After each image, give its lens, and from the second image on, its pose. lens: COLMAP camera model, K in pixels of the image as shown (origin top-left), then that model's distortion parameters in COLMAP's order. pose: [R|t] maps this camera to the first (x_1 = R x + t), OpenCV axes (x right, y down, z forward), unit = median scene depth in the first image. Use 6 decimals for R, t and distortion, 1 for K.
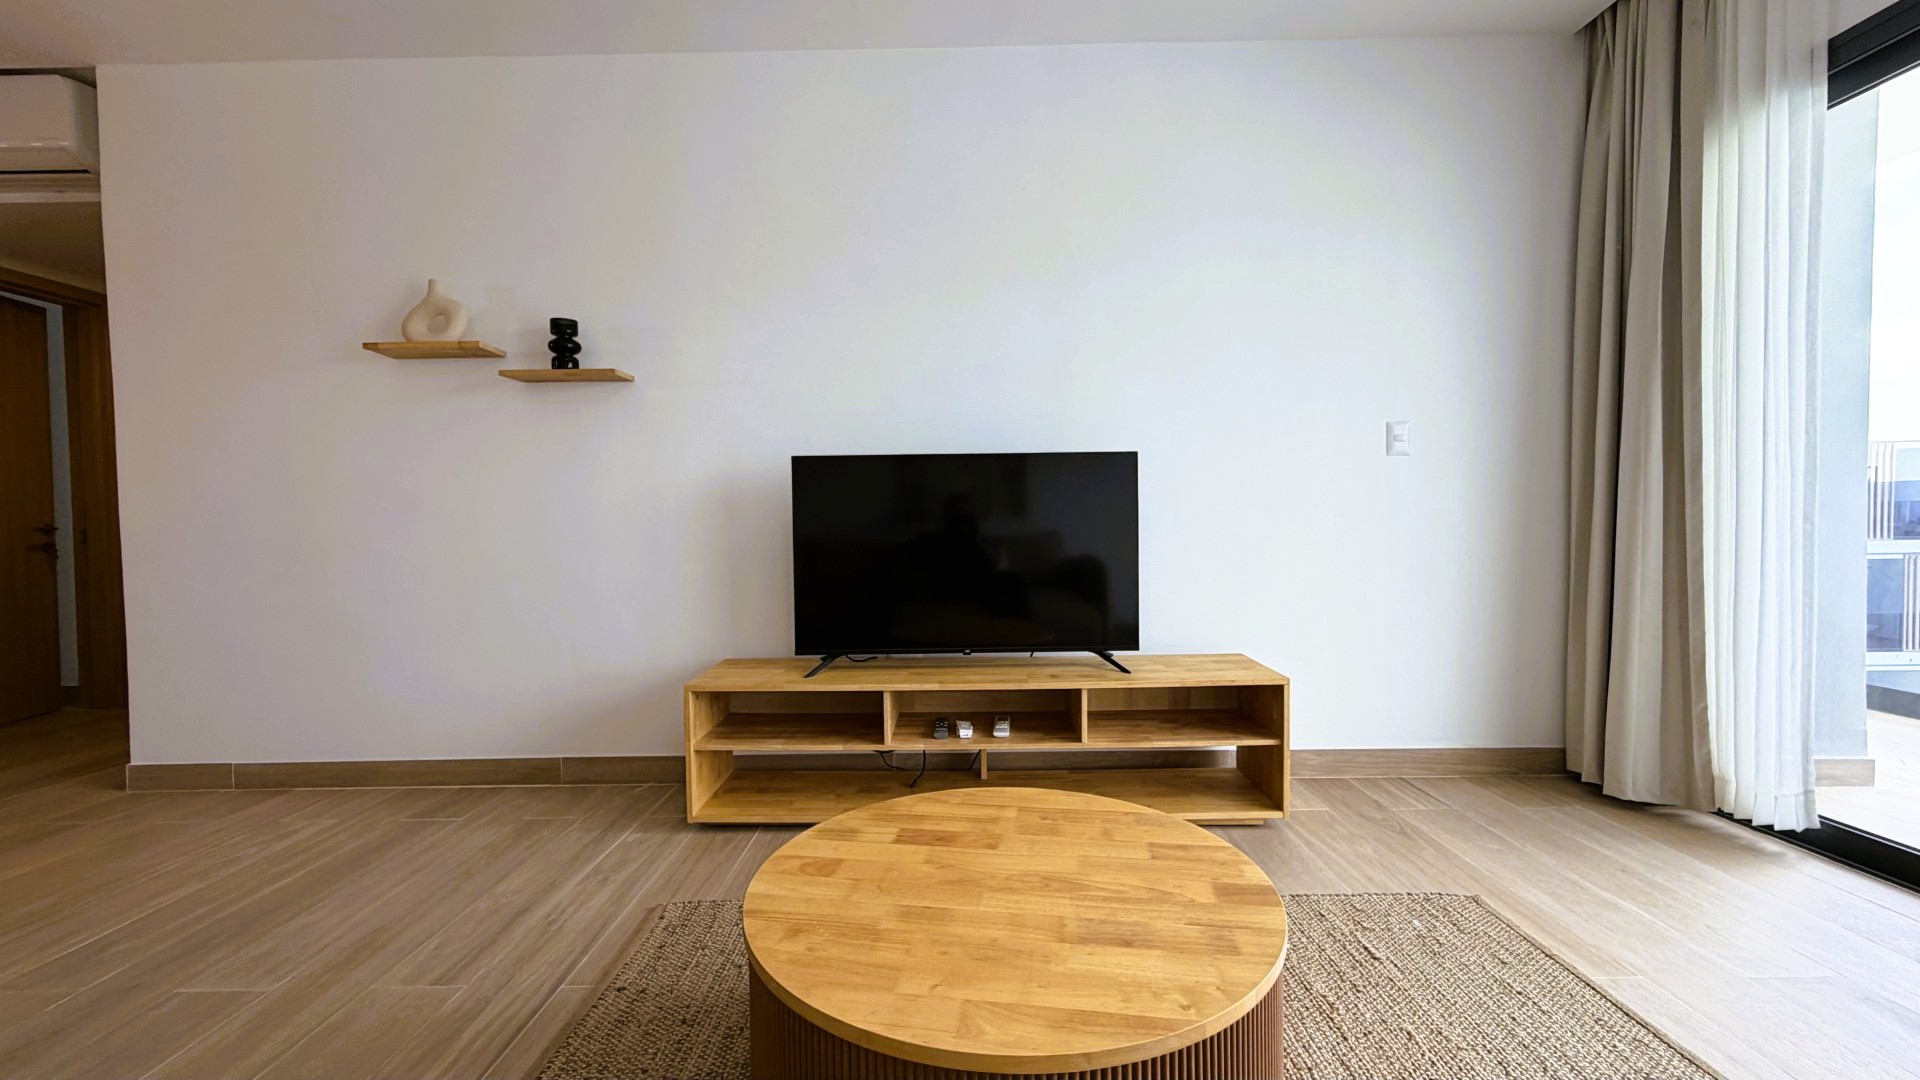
lens RADIAL K [[770.4, 0, 953.1], [0, 770.4, 537.7], [0, 0, 1]] dist [-0.002678, 0.000318]
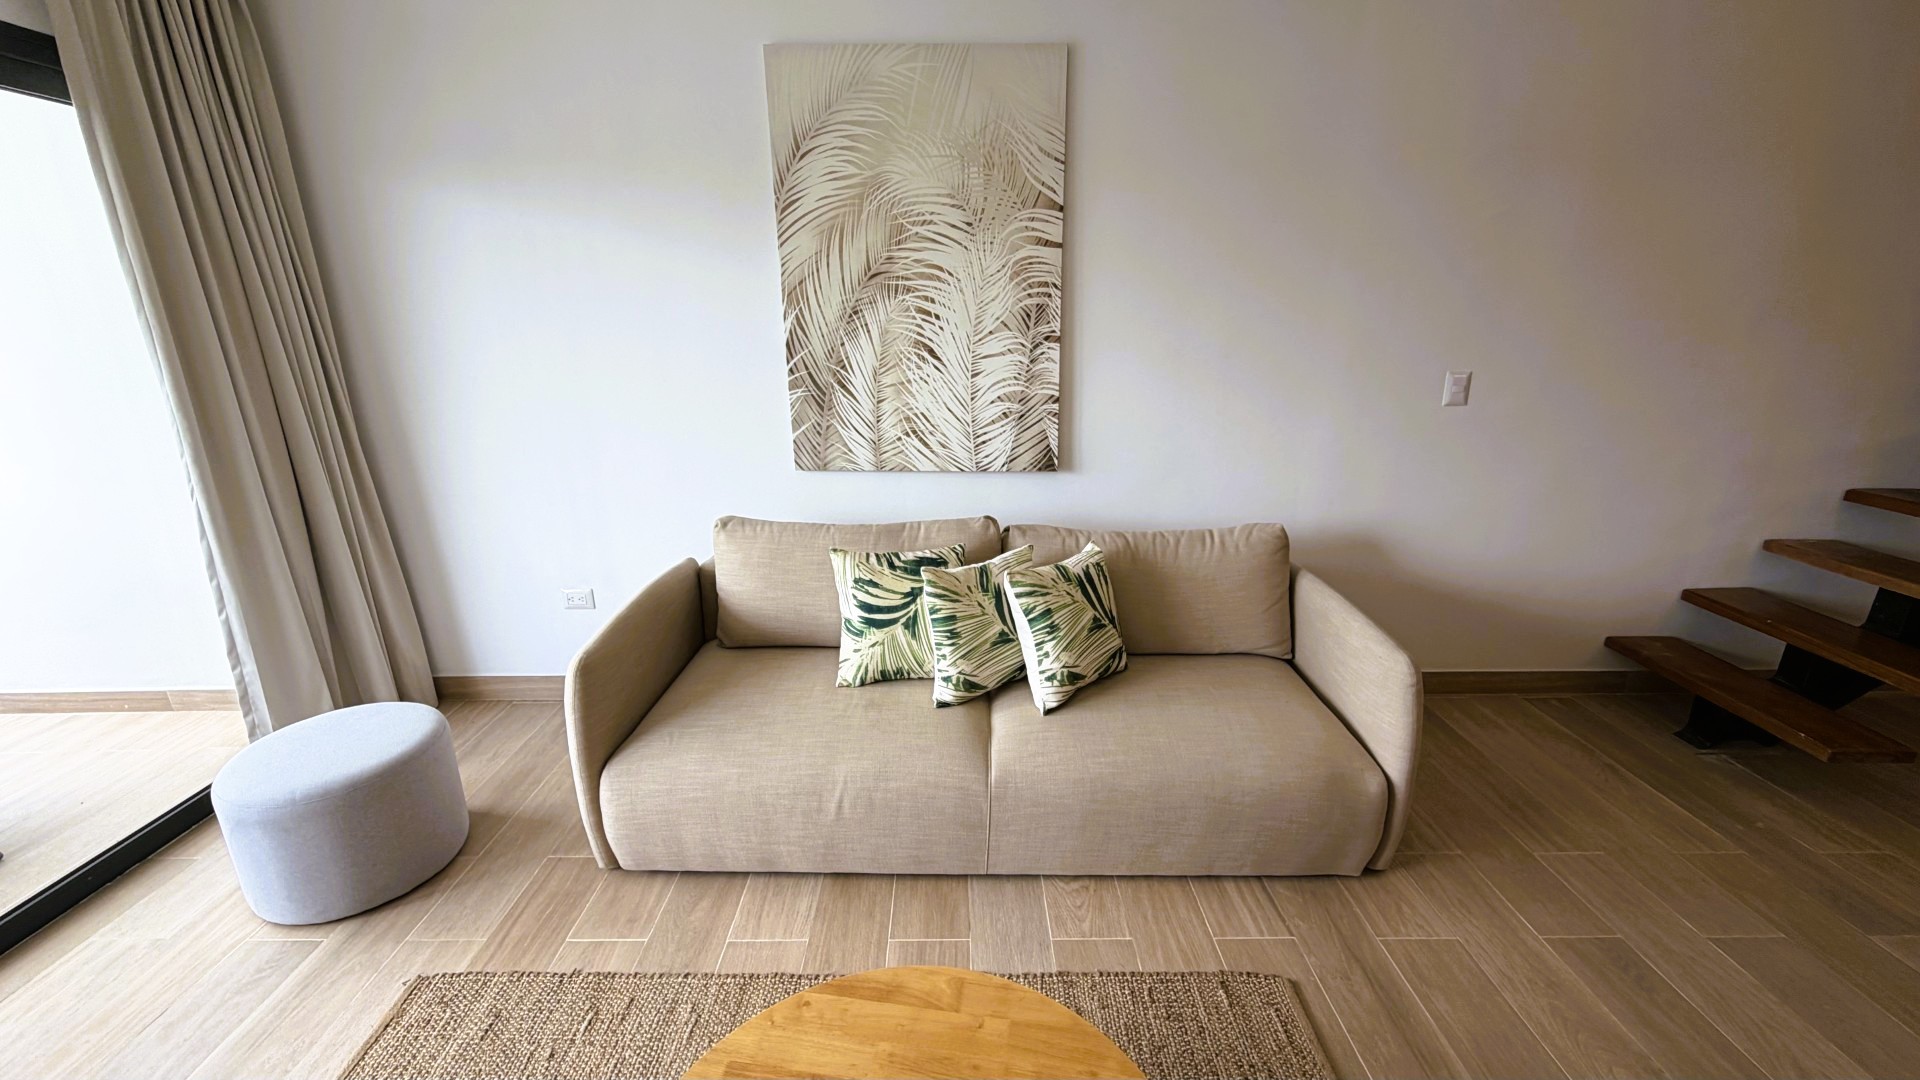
lens RADIAL K [[770.4, 0, 953.1], [0, 770.4, 537.7], [0, 0, 1]] dist [-0.002678, 0.000318]
pose [[-0.999745, 0.022438, 0.002401, 0.001111], [0.022061, 0.949442, 0.313165, -0.252369], [0.004747, 0.313138, -0.949696, 0.785272]]
